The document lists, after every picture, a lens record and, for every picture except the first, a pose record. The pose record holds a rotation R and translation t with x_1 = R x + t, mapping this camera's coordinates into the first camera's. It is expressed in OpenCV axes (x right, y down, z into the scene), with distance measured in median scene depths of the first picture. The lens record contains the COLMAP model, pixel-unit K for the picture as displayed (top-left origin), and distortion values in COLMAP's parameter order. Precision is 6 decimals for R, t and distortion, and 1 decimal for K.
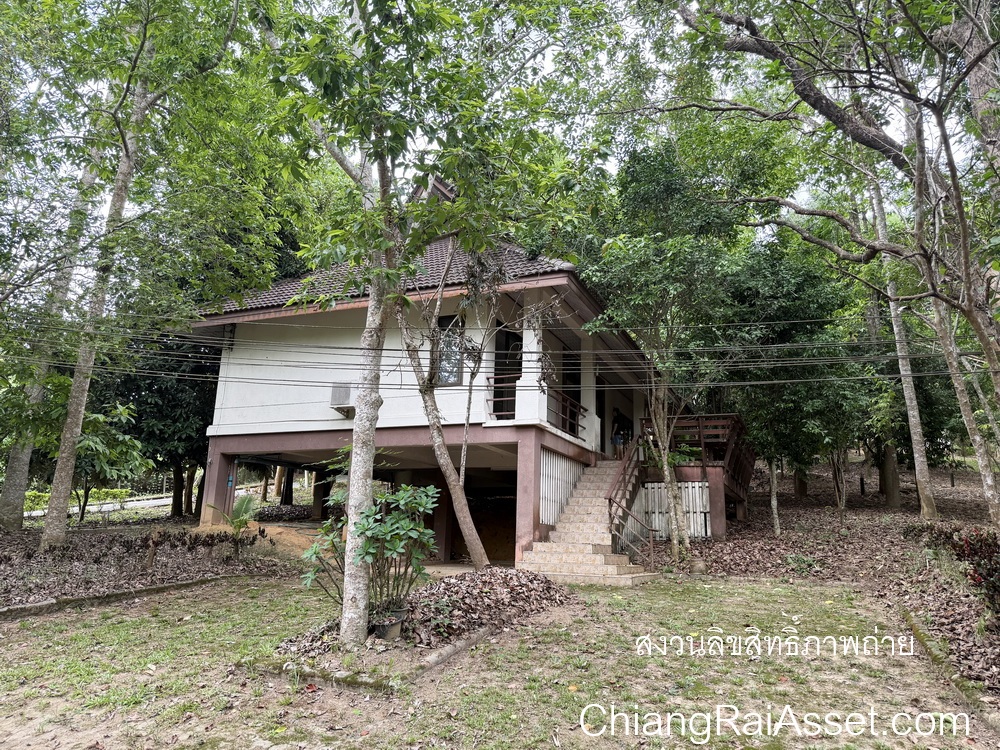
lens RADIAL K [[700.6, 0, 493.9], [0, 700.6, 374.7], [0, 0, 1]] dist [0.094304, -0.121988]
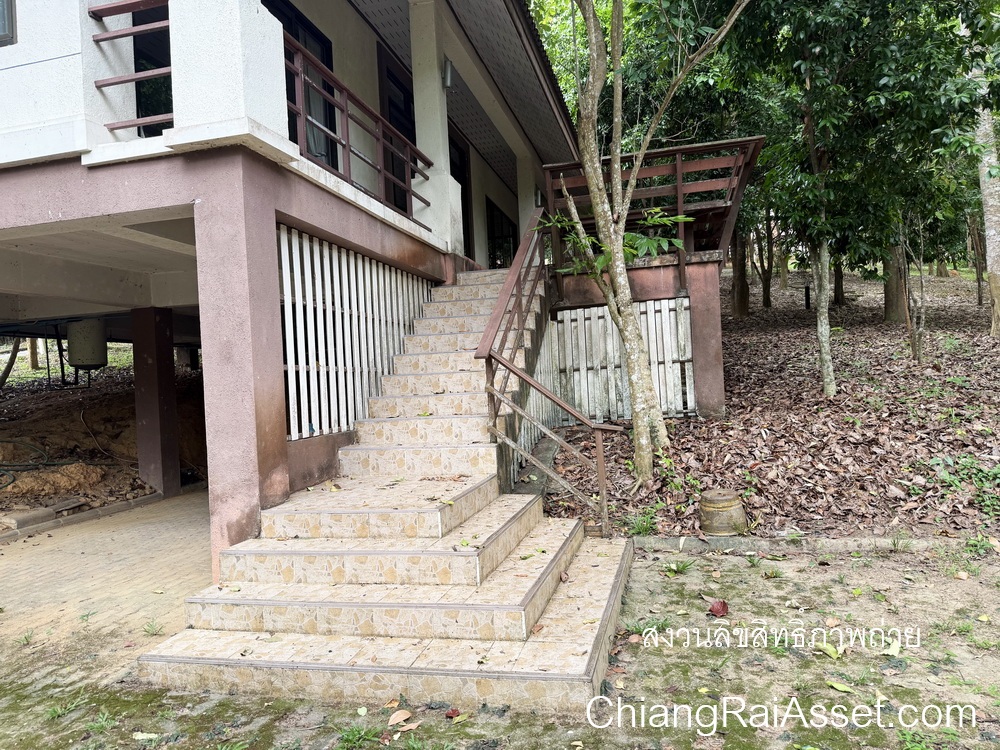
lens RADIAL K [[700.6, 0, 493.9], [0, 700.6, 374.7], [0, 0, 1]] dist [0.094304, -0.121988]
pose [[0.982276, -0.083830, 0.167649, 0.092038], [0.044180, 0.972761, 0.227560, 0.089212], [-0.182159, -0.216121, 0.959224, 0.564787]]
